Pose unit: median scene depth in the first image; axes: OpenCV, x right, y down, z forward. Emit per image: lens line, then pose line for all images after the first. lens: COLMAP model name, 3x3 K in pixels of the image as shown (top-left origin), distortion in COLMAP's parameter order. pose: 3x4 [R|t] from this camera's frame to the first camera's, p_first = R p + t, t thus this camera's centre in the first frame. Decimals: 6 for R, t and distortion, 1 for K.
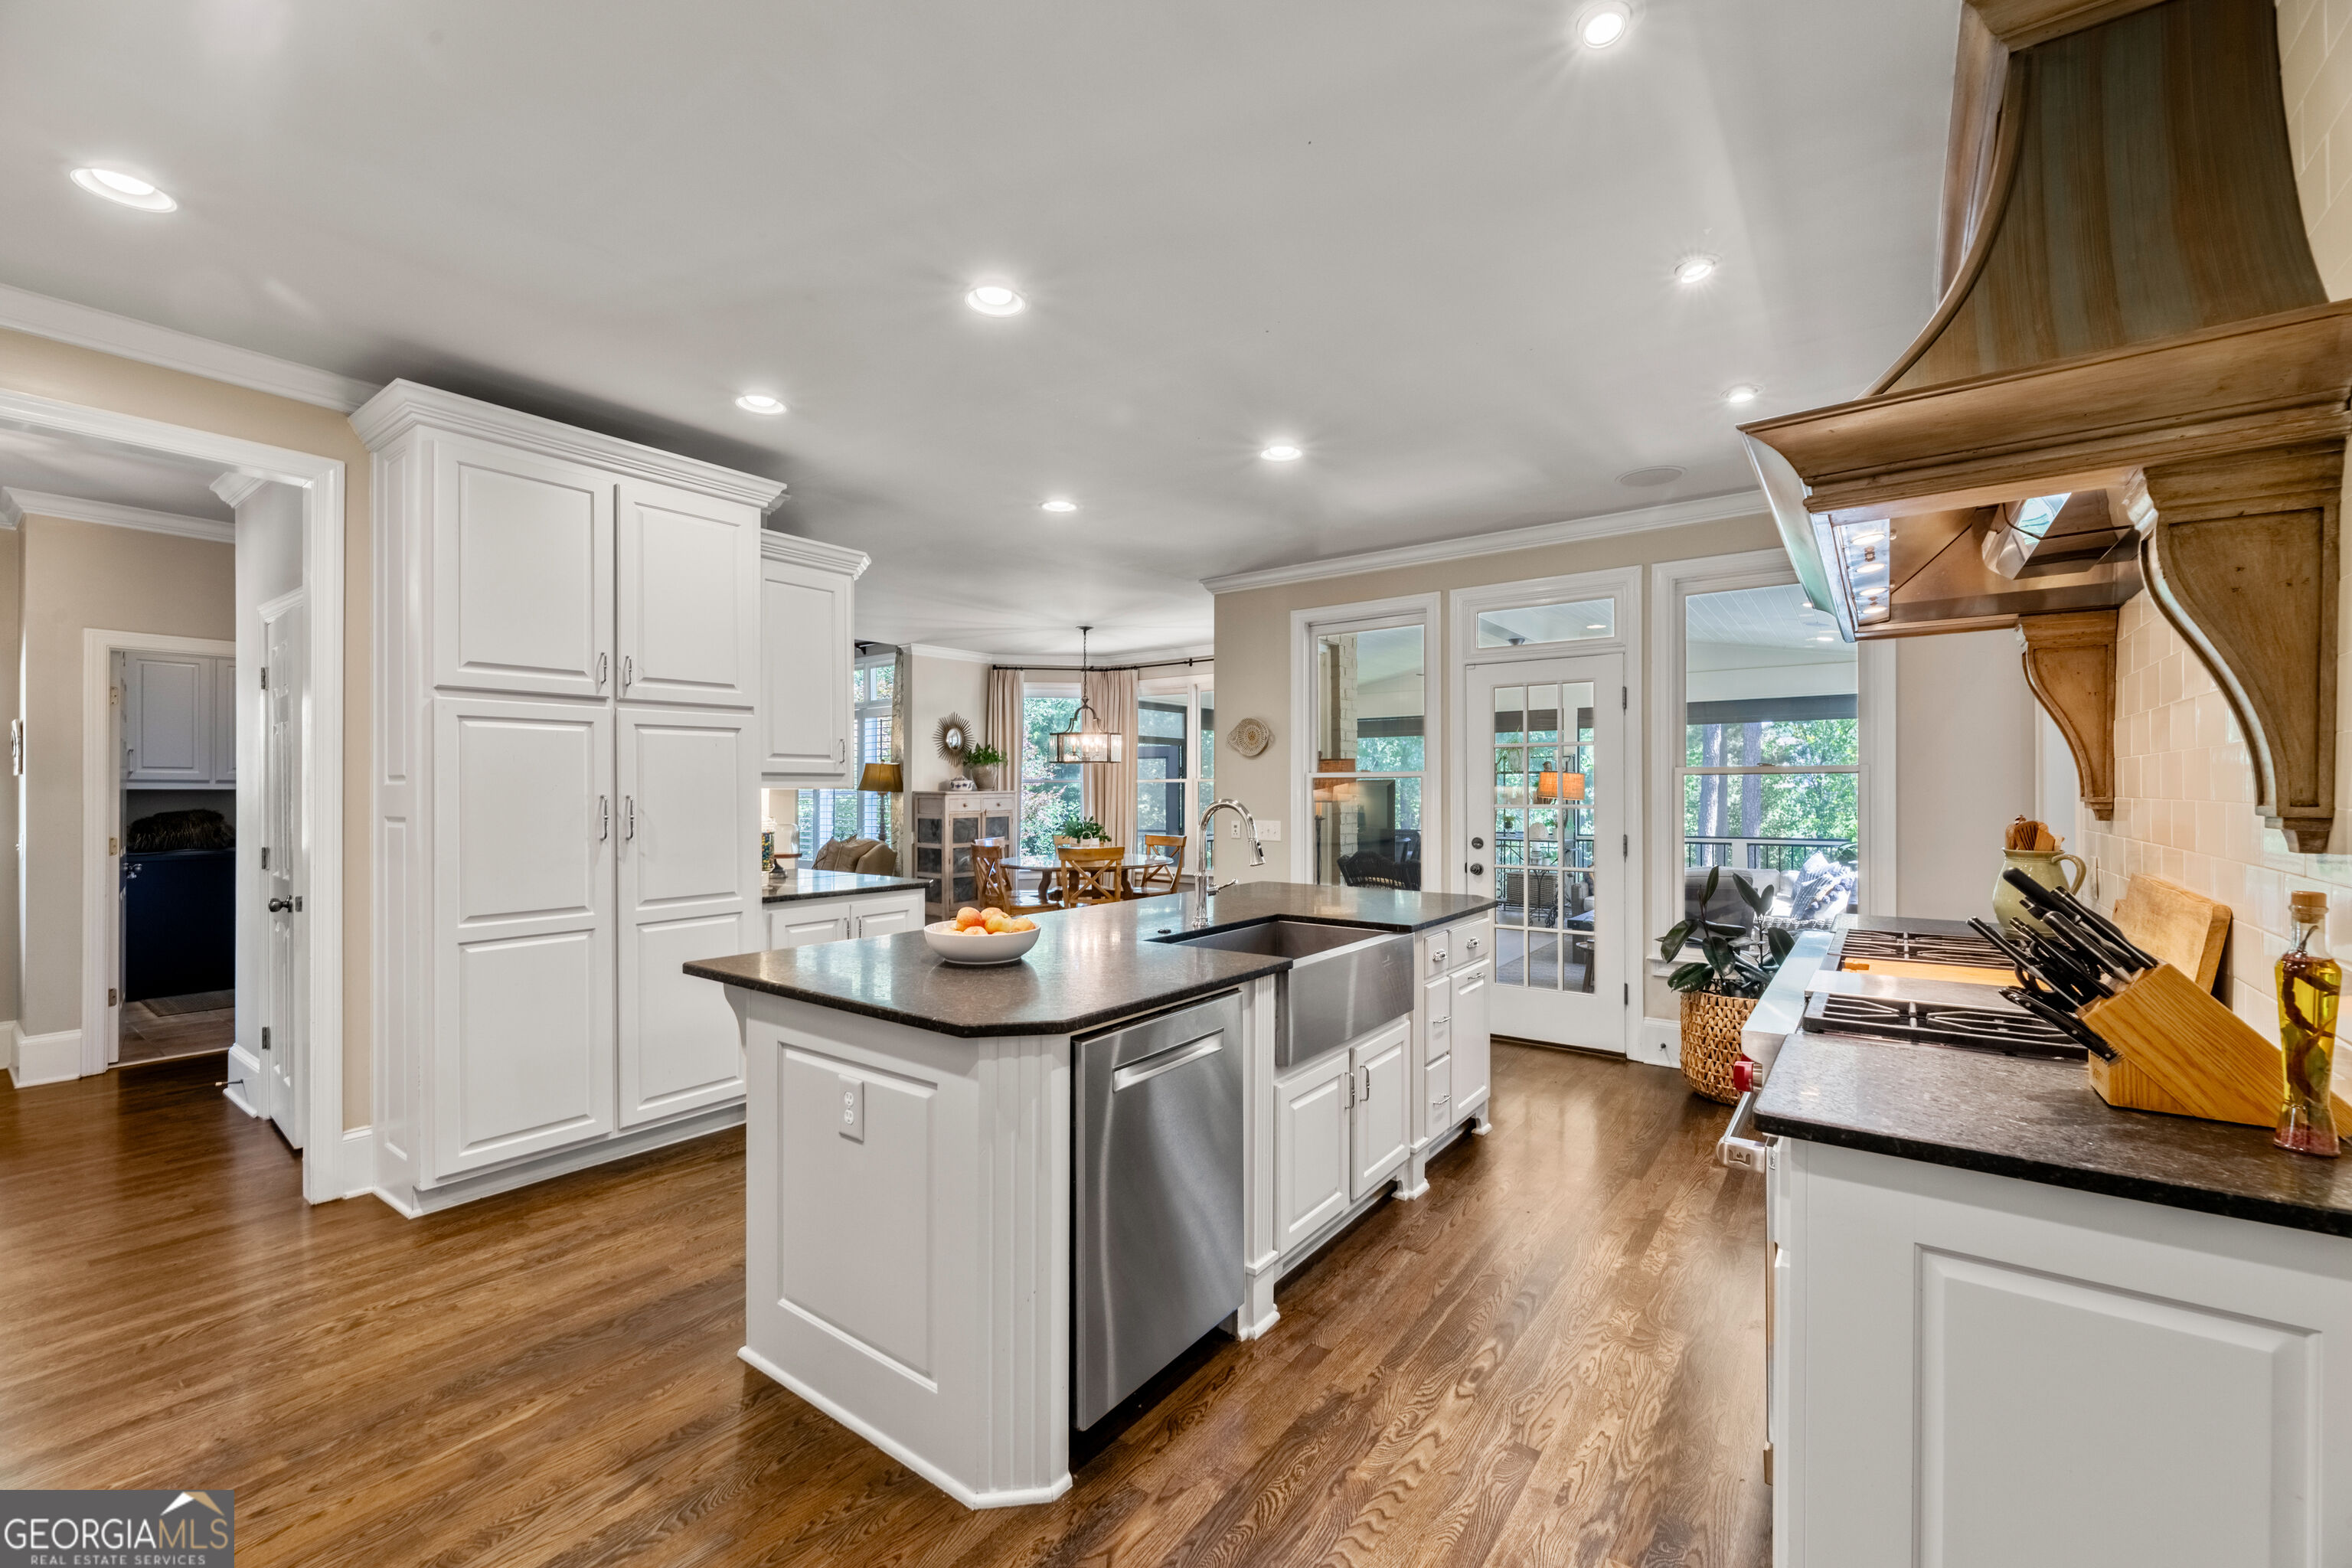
lens RADIAL K [[952.0, 0, 1176.0], [0, 952.0, 784.0], [0, 0, 1]] dist [-0.000059, 0.000106]
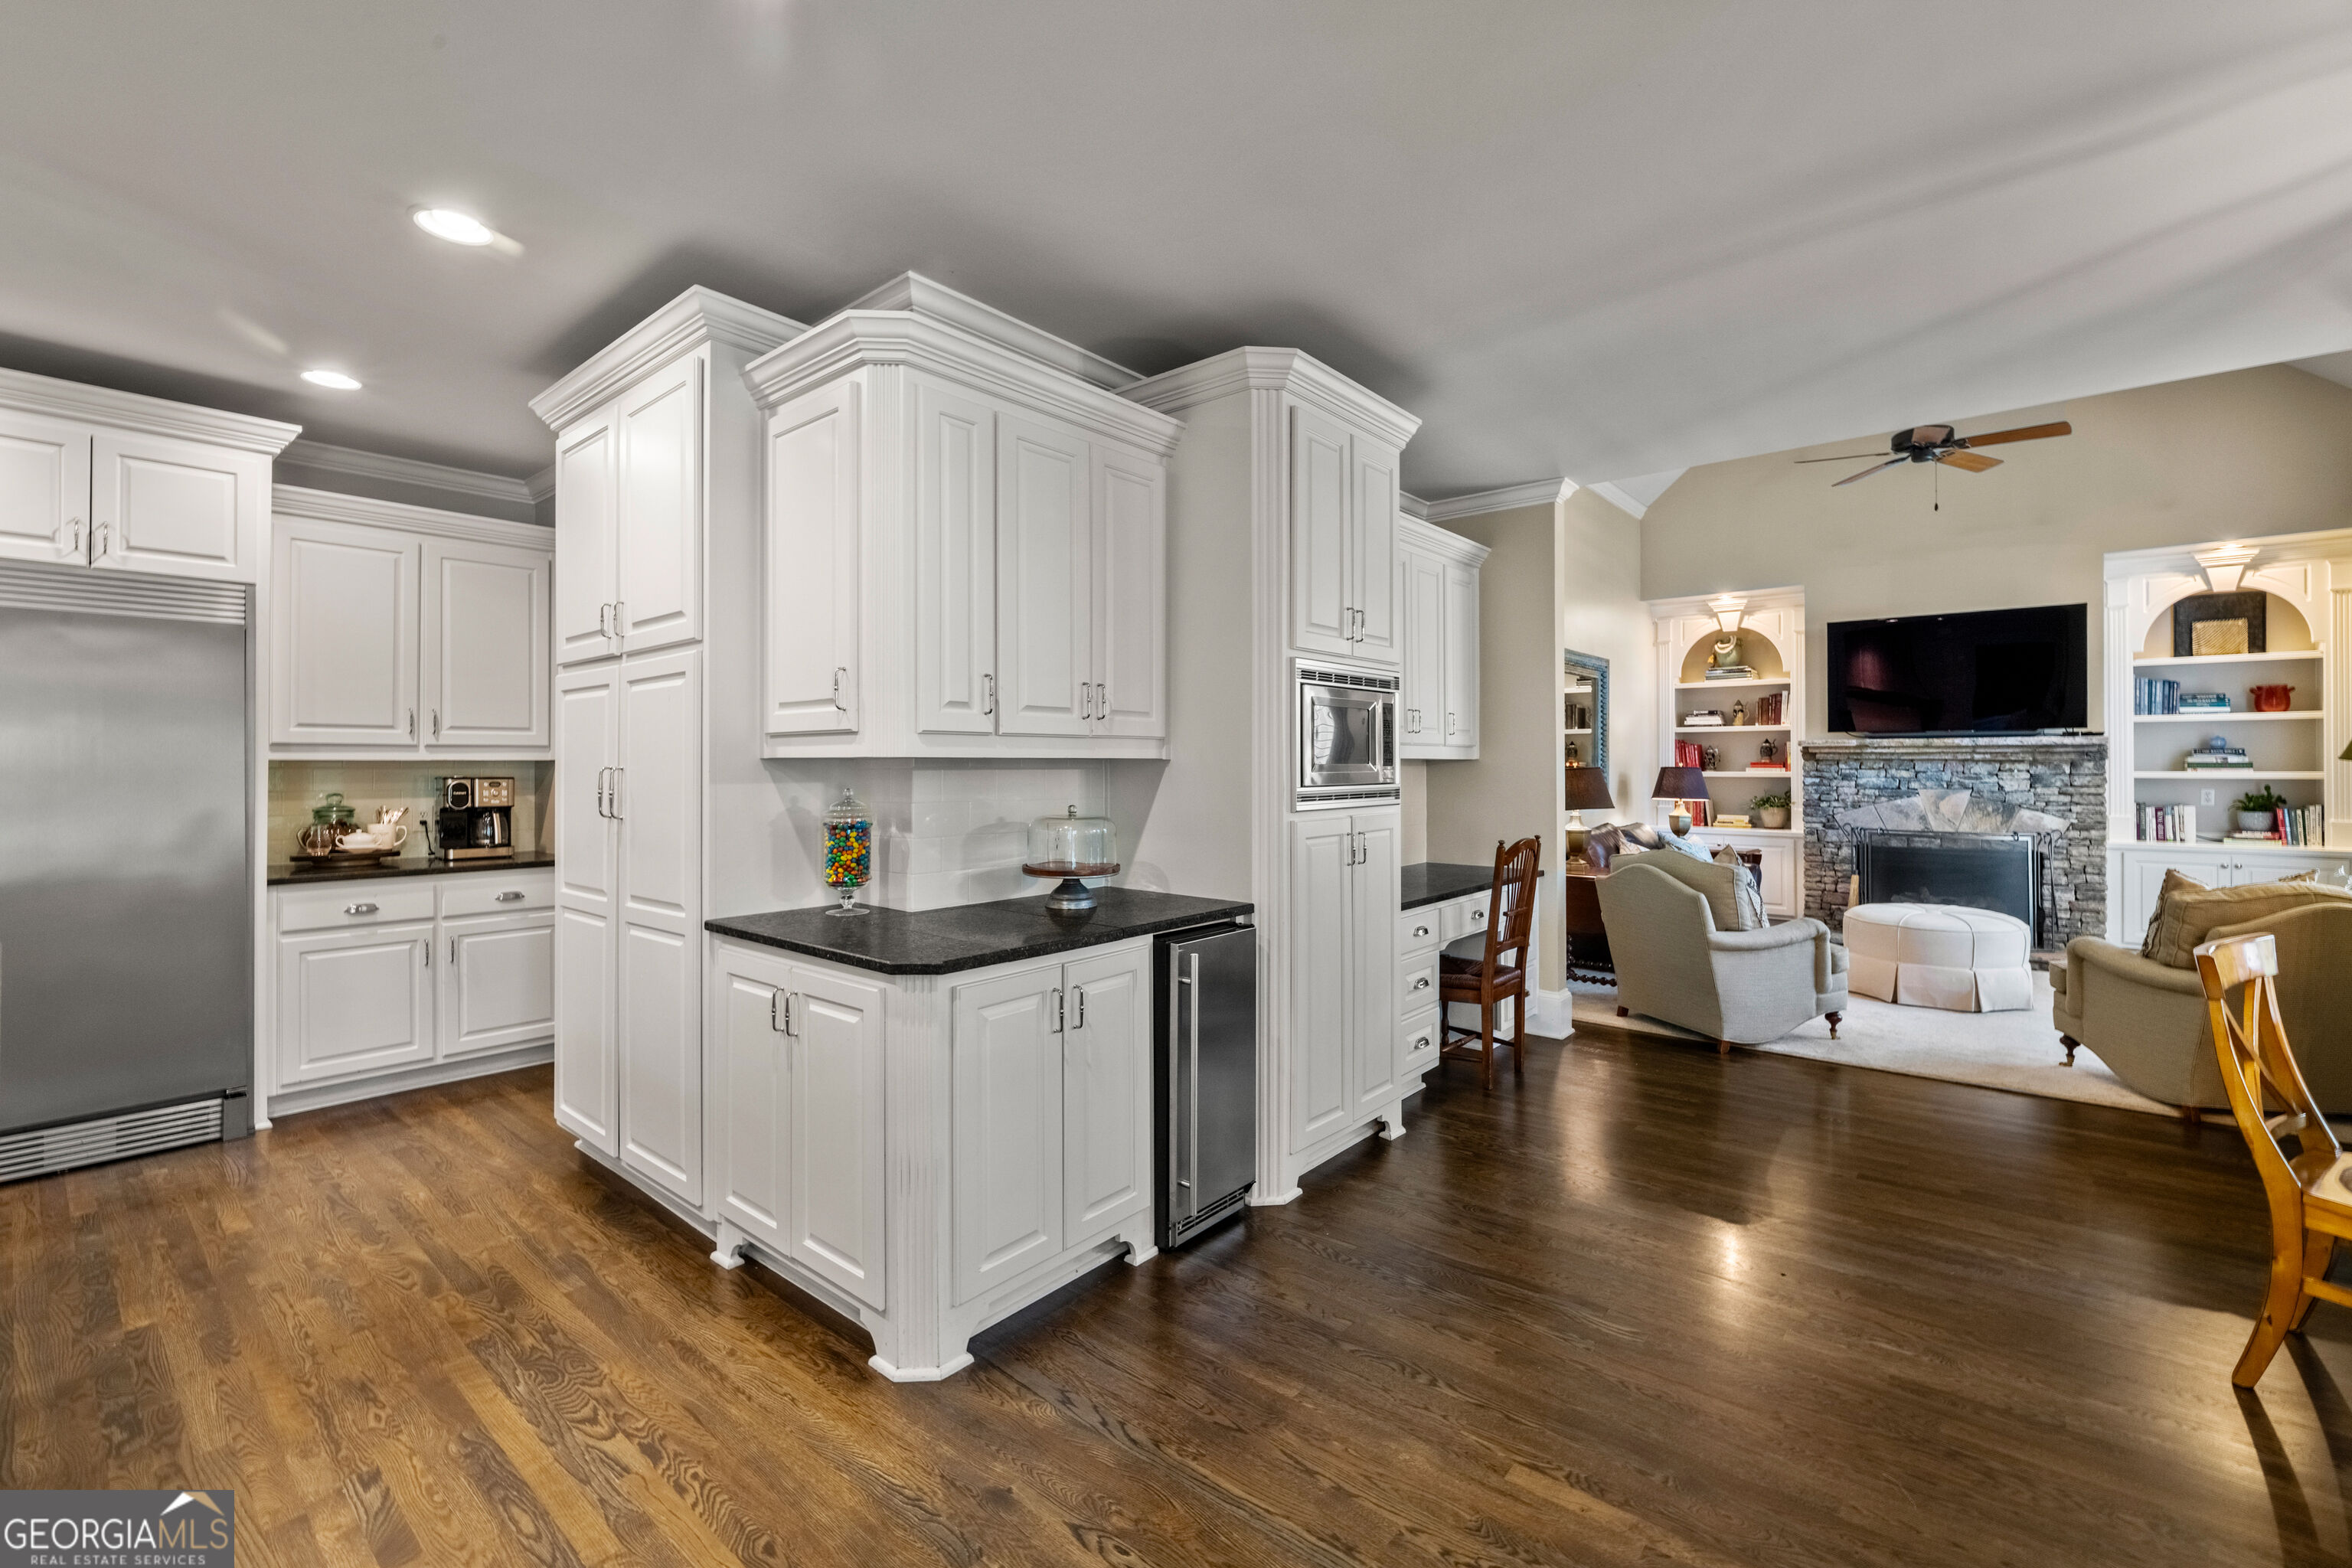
lens RADIAL K [[998.7, 0, 1168.3], [0, 998.7, 757.9], [0, 0, 1]] dist [-0.002988, -0.000262]
pose [[-0.069242, -0.006906, -0.997576, 0.277586], [0.011086, 0.999909, -0.007691, 0.015853], [0.997538, -0.011592, -0.069159, 1.589492]]
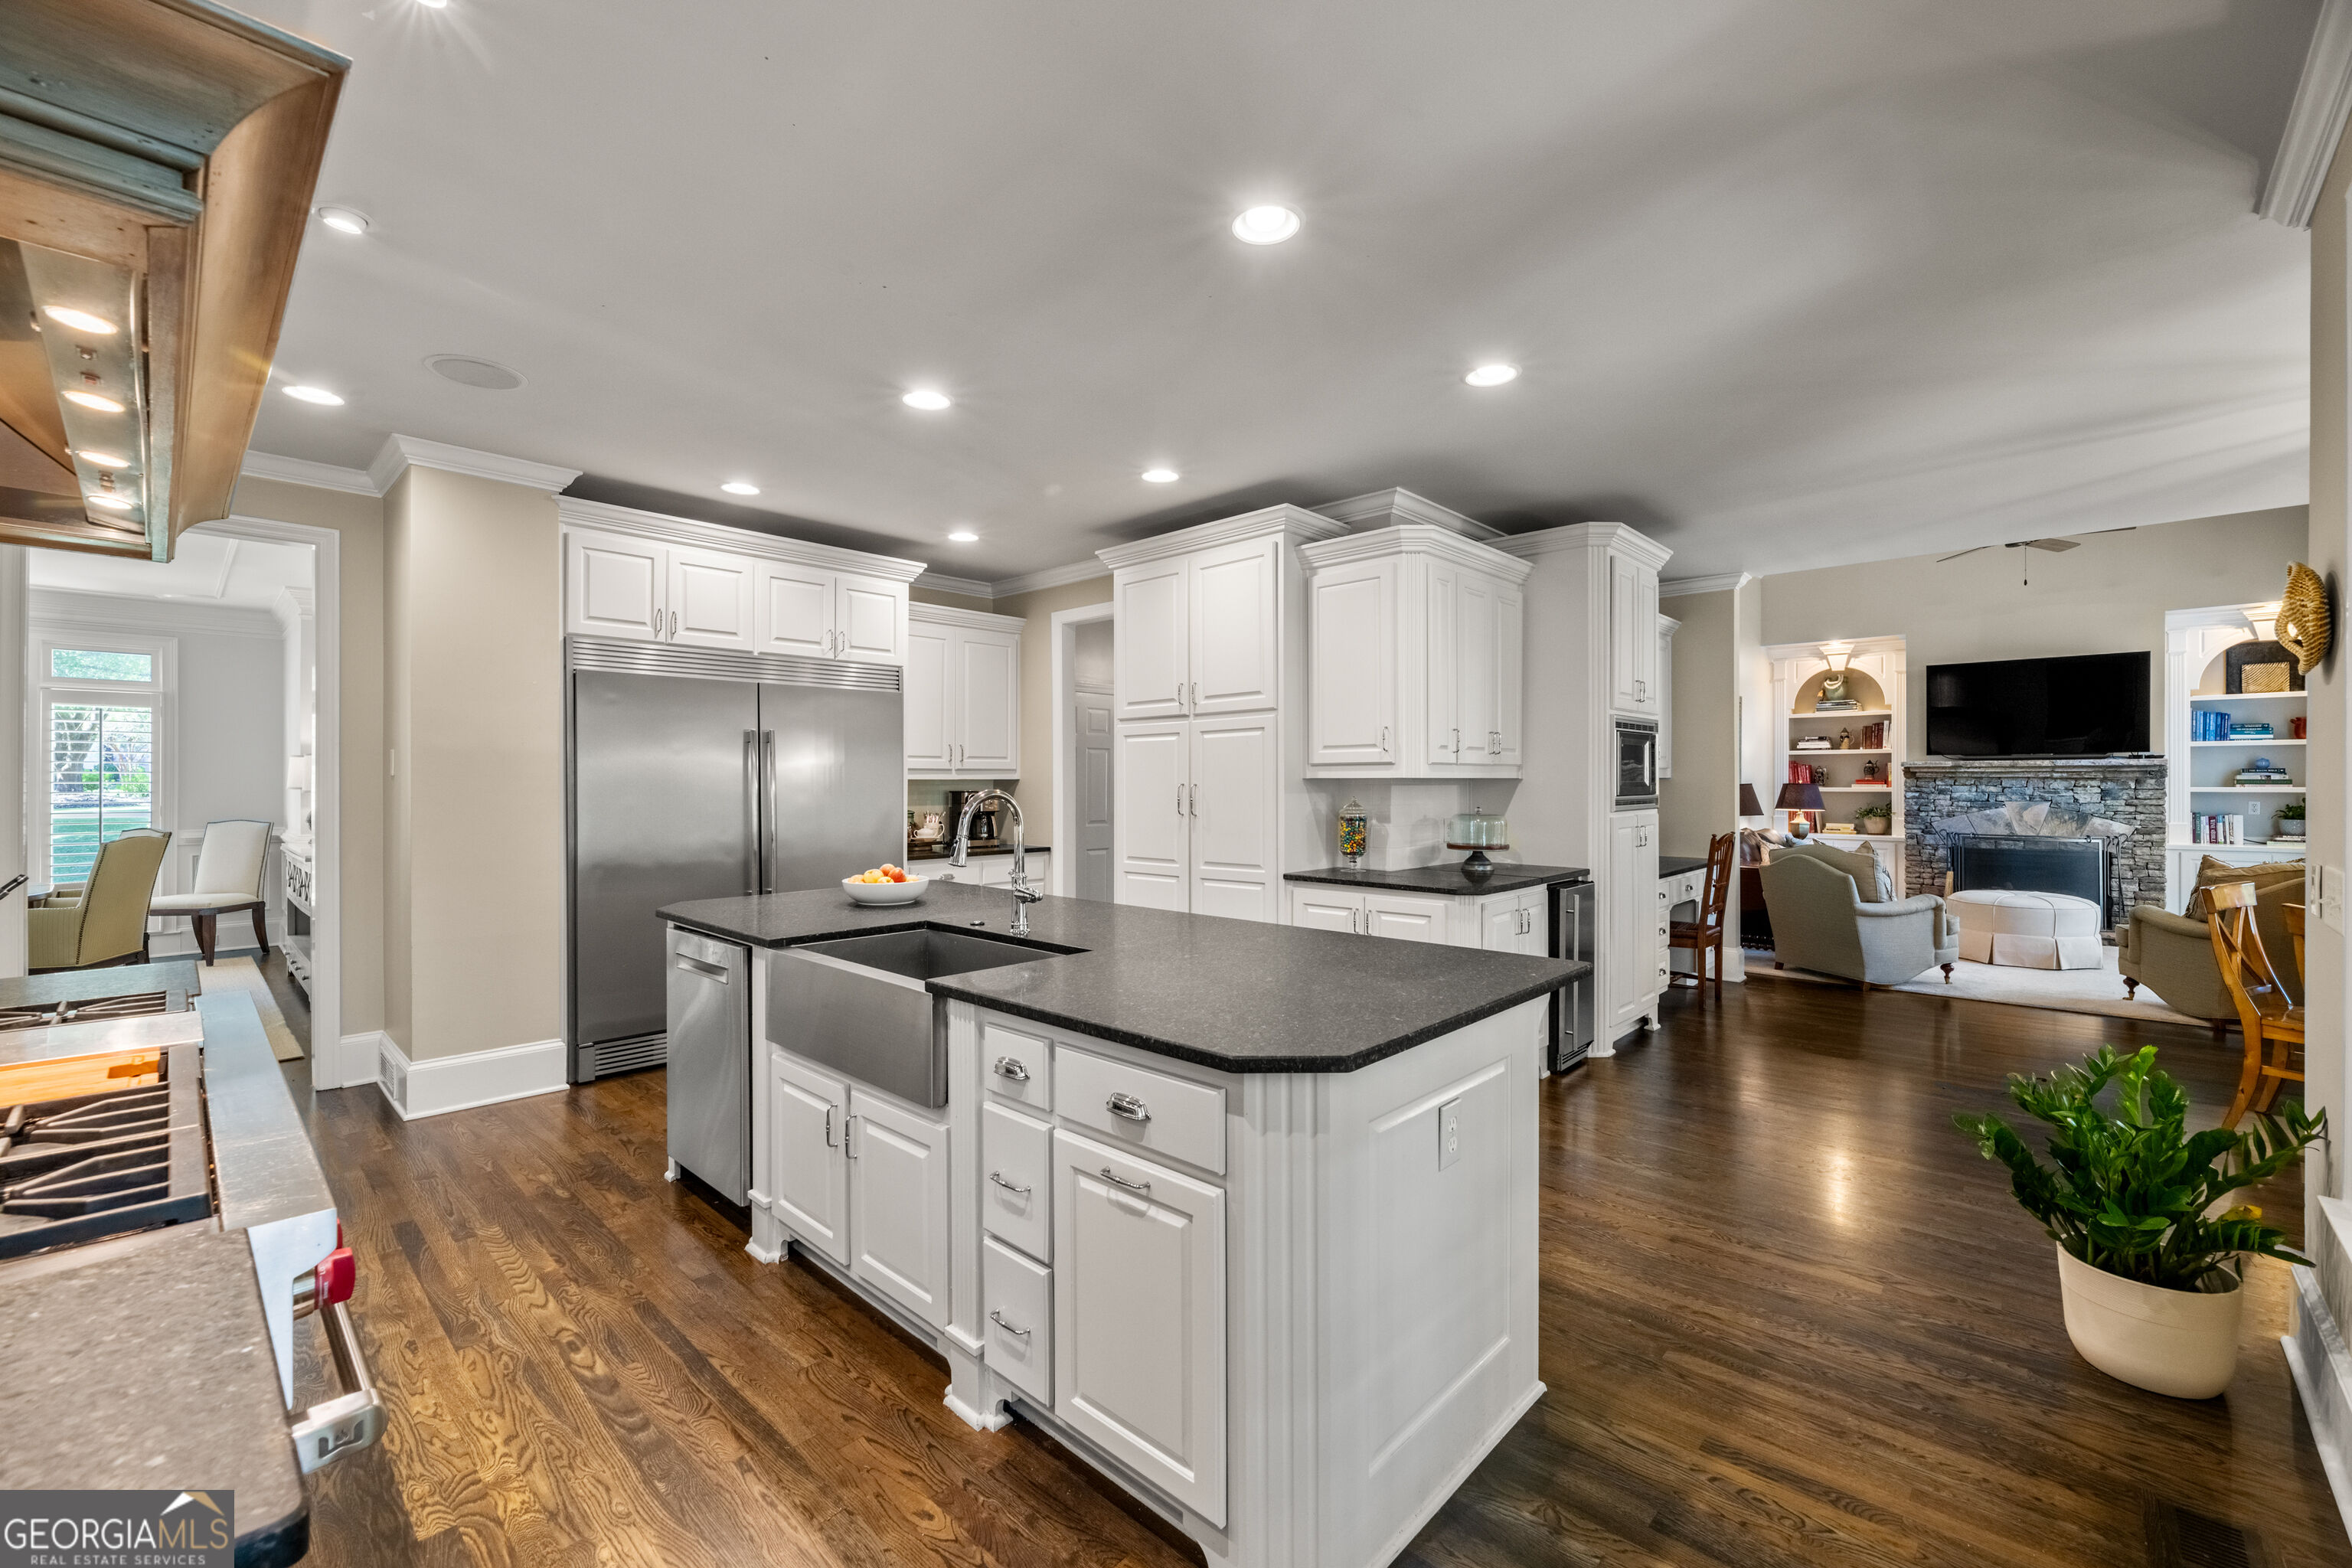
lens RADIAL K [[964.4, 0, 1166.1], [0, 964.4, 781.6], [0, 0, 1]] dist [-0.000685, 0.000474]
pose [[-0.125213, -0.000363, -0.992130, 0.836943], [0.011708, 0.999930, -0.001843, 0.010650], [0.992061, -0.011847, -0.125200, 1.167285]]
